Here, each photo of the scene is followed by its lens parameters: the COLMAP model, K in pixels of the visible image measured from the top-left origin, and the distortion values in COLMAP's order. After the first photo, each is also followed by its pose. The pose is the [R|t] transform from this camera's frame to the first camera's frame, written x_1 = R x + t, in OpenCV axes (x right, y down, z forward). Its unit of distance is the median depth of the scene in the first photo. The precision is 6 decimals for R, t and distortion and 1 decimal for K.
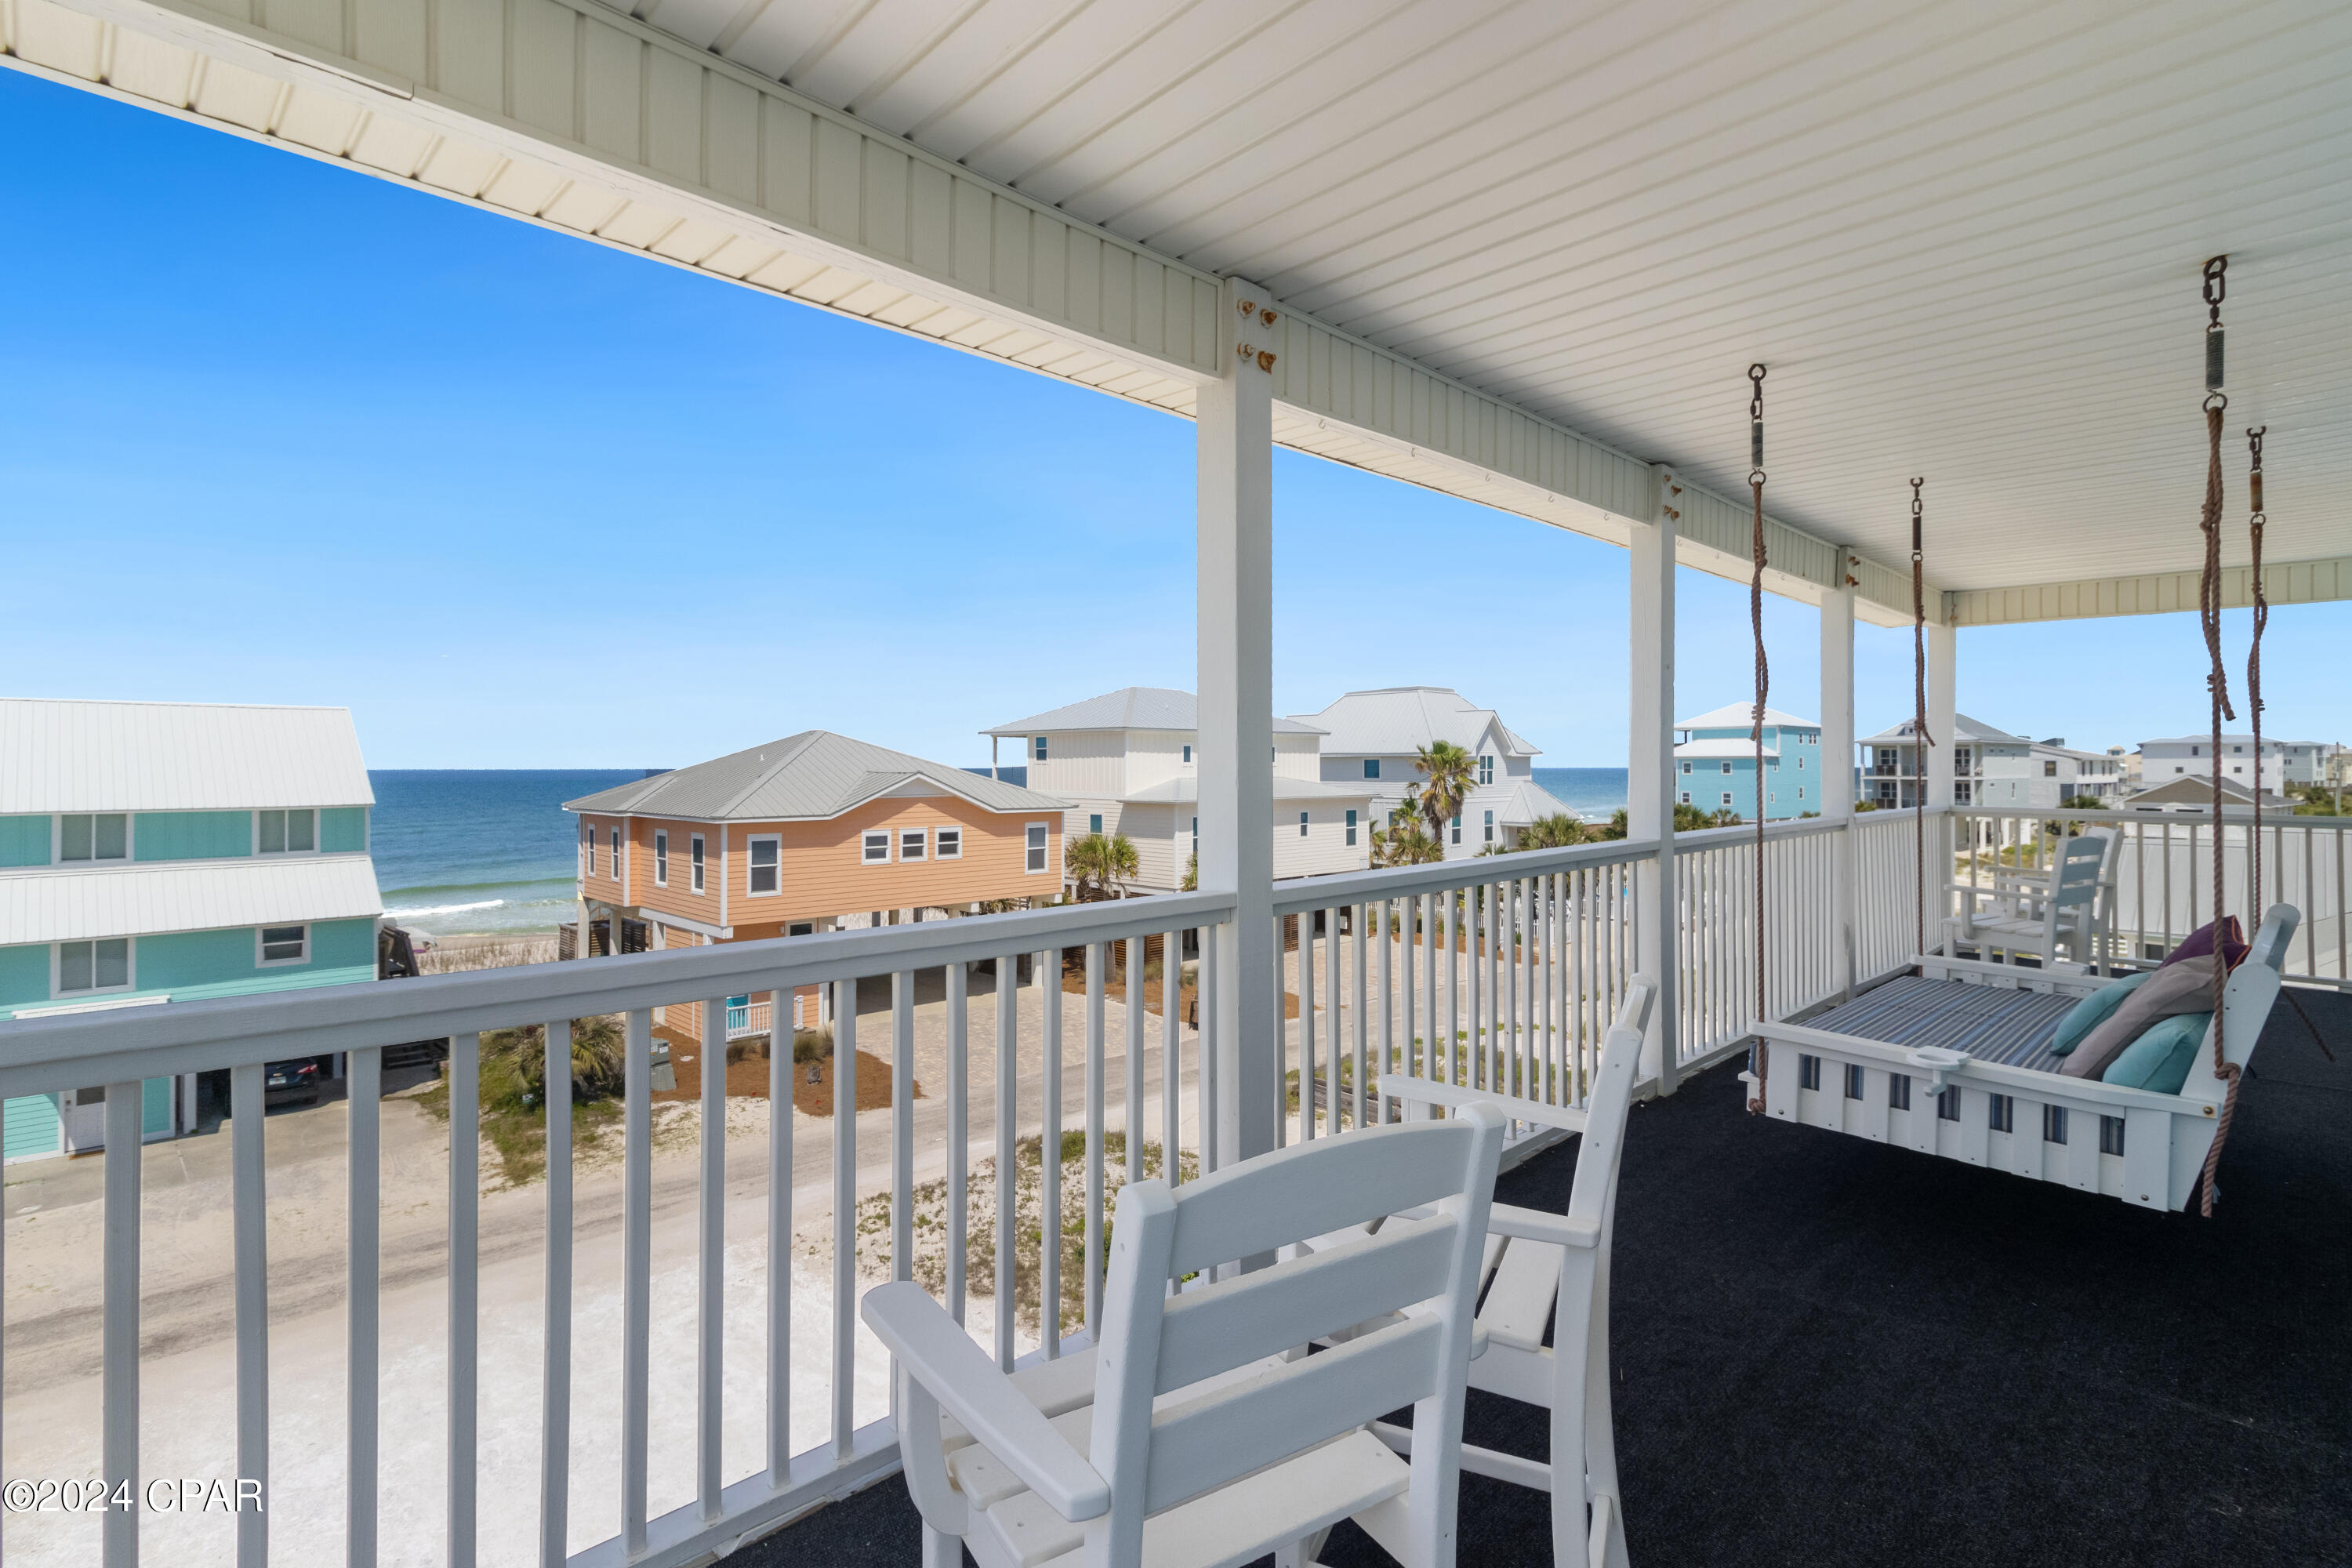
lens RADIAL K [[1135.3, 0, 1176.0], [0, 1135.3, 784.0], [0, 0, 1]] dist [0.001740, 0.000248]
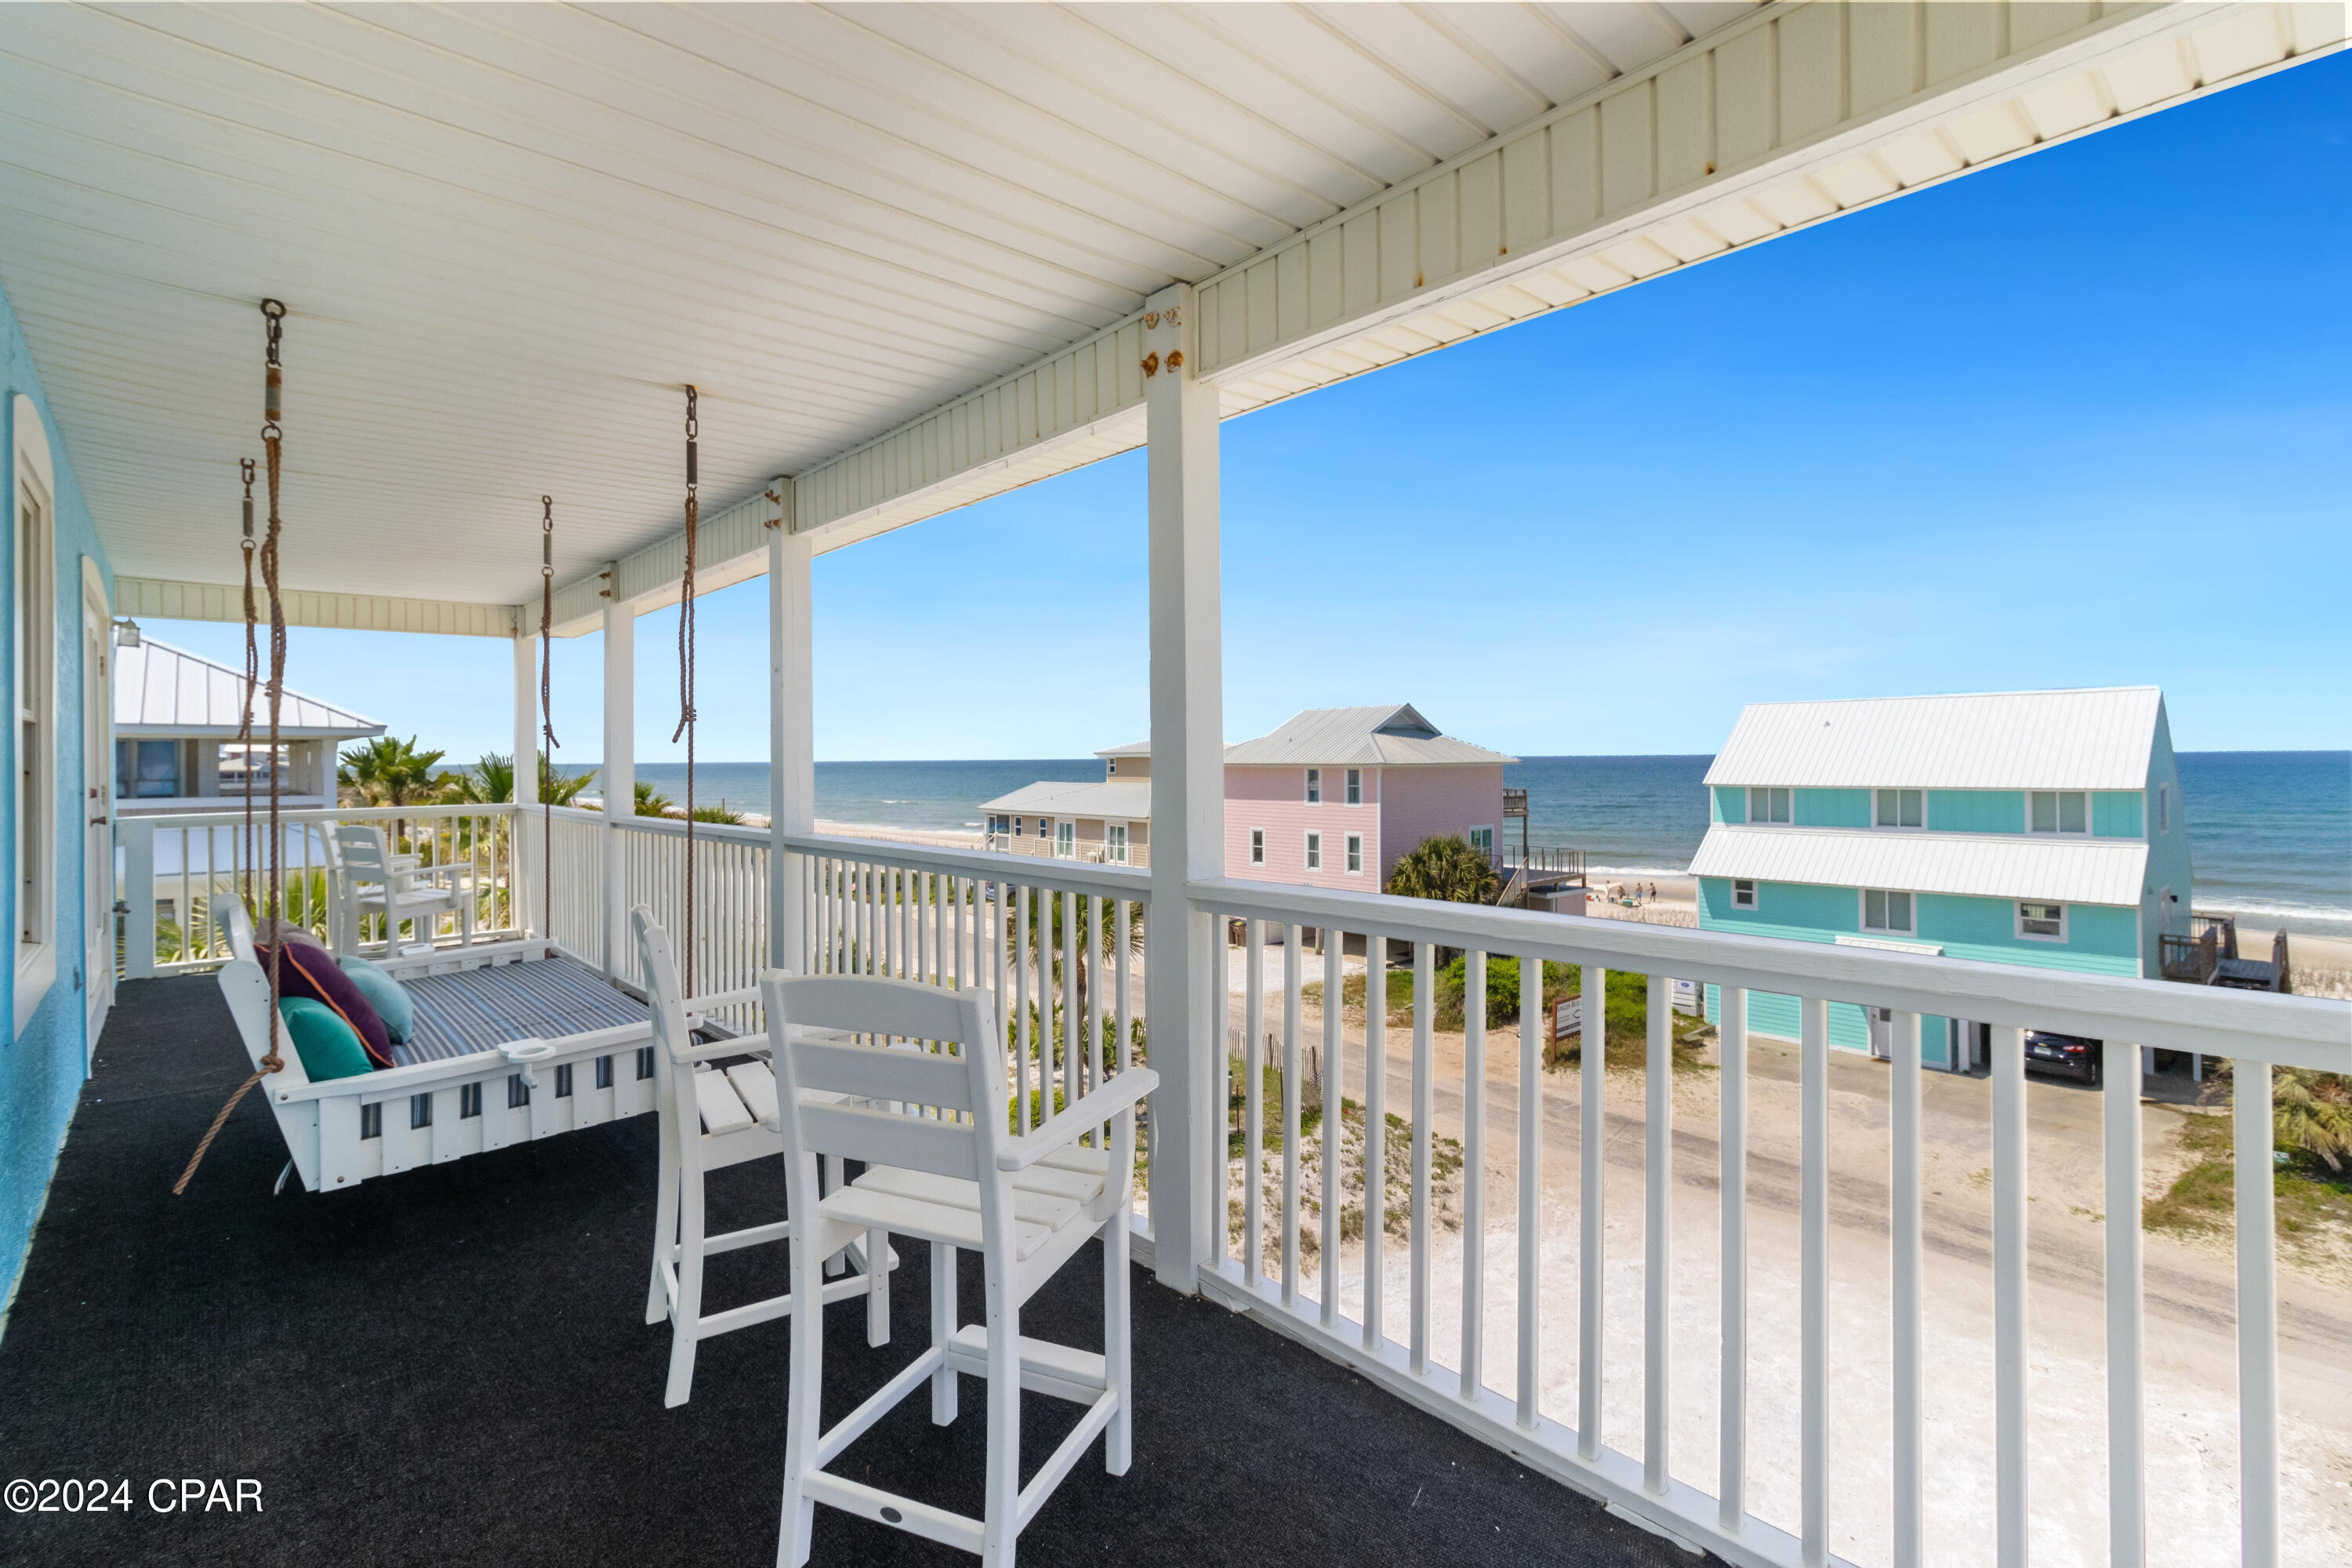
lens RADIAL K [[1085.9, 0, 1178.6], [0, 1085.9, 753.5], [0, 0, 1]] dist [0.003626, 0.000067]
pose [[-0.039661, -0.002102, -0.999211, 0.258548], [-0.008472, 0.999963, -0.001767, -0.004207], [0.999177, 0.008396, -0.039677, 0.256962]]
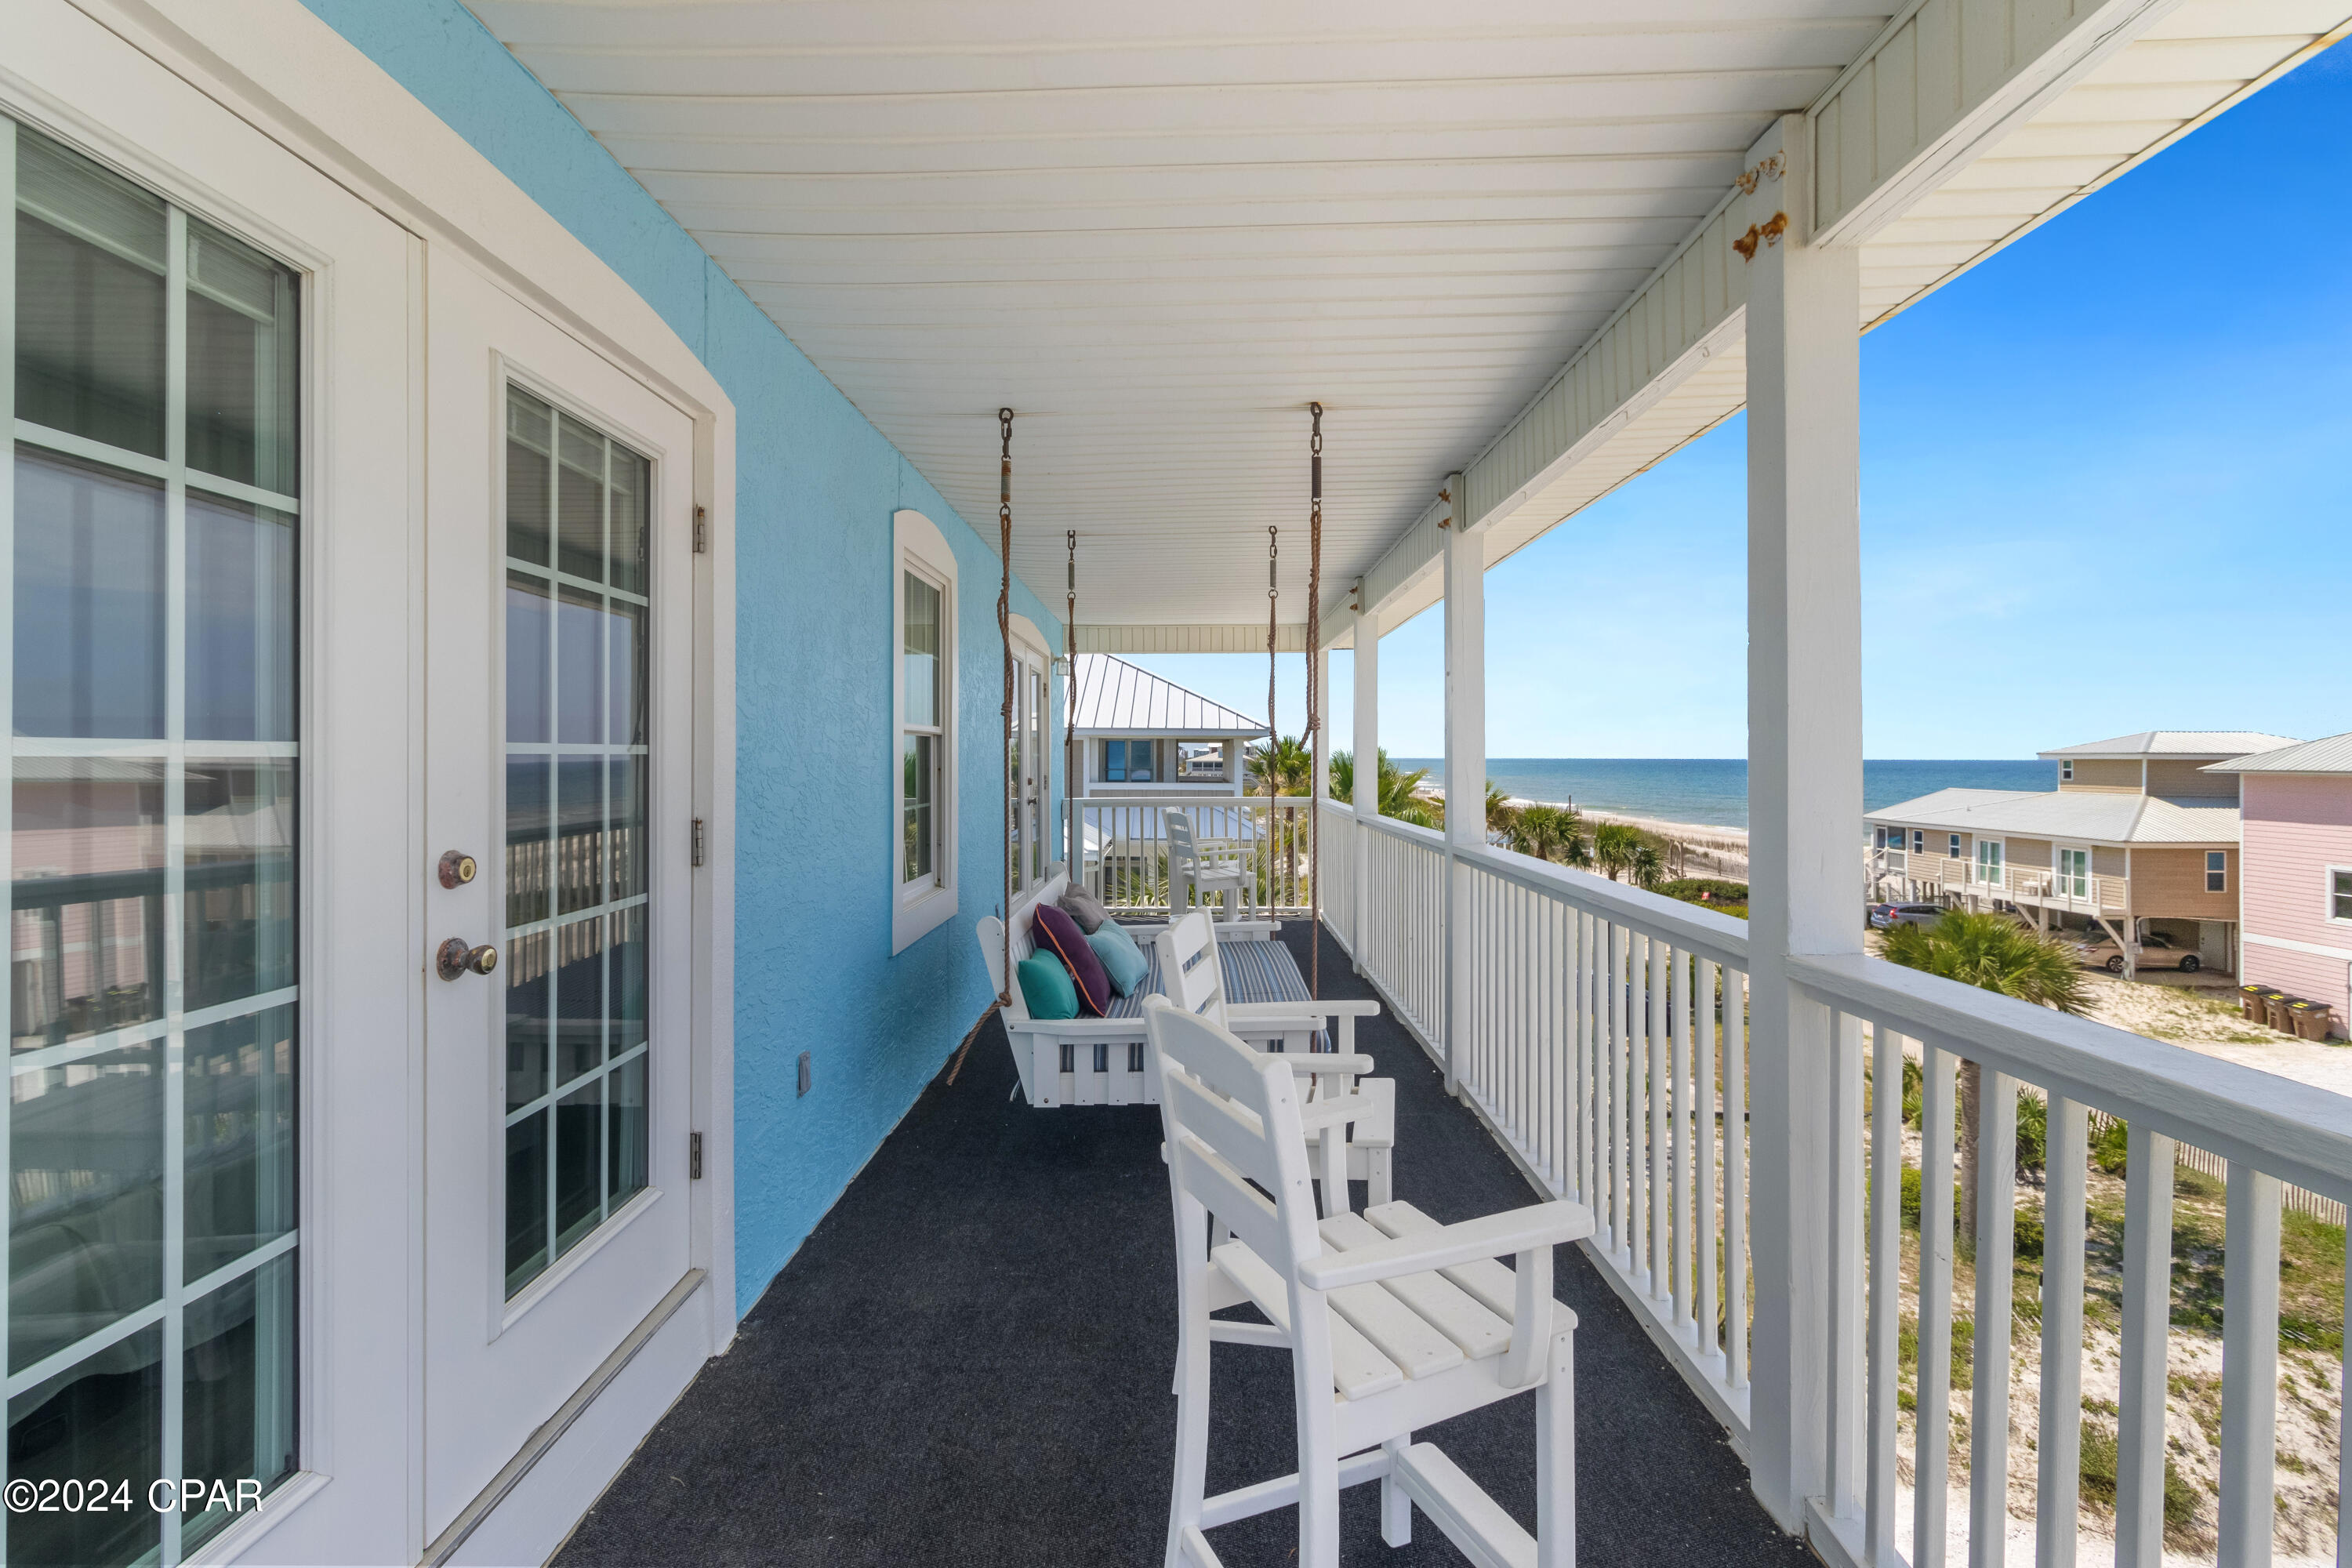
lens RADIAL K [[1094.8, 0, 1161.1], [0, 1094.8, 757.1], [0, 0, 1]] dist [0.001593, -0.000118]
pose [[-0.718632, -0.000208, -0.695390, 0.237619], [-0.012880, 0.999832, 0.013012, -0.006066], [0.695271, 0.018308, -0.718514, 0.277235]]
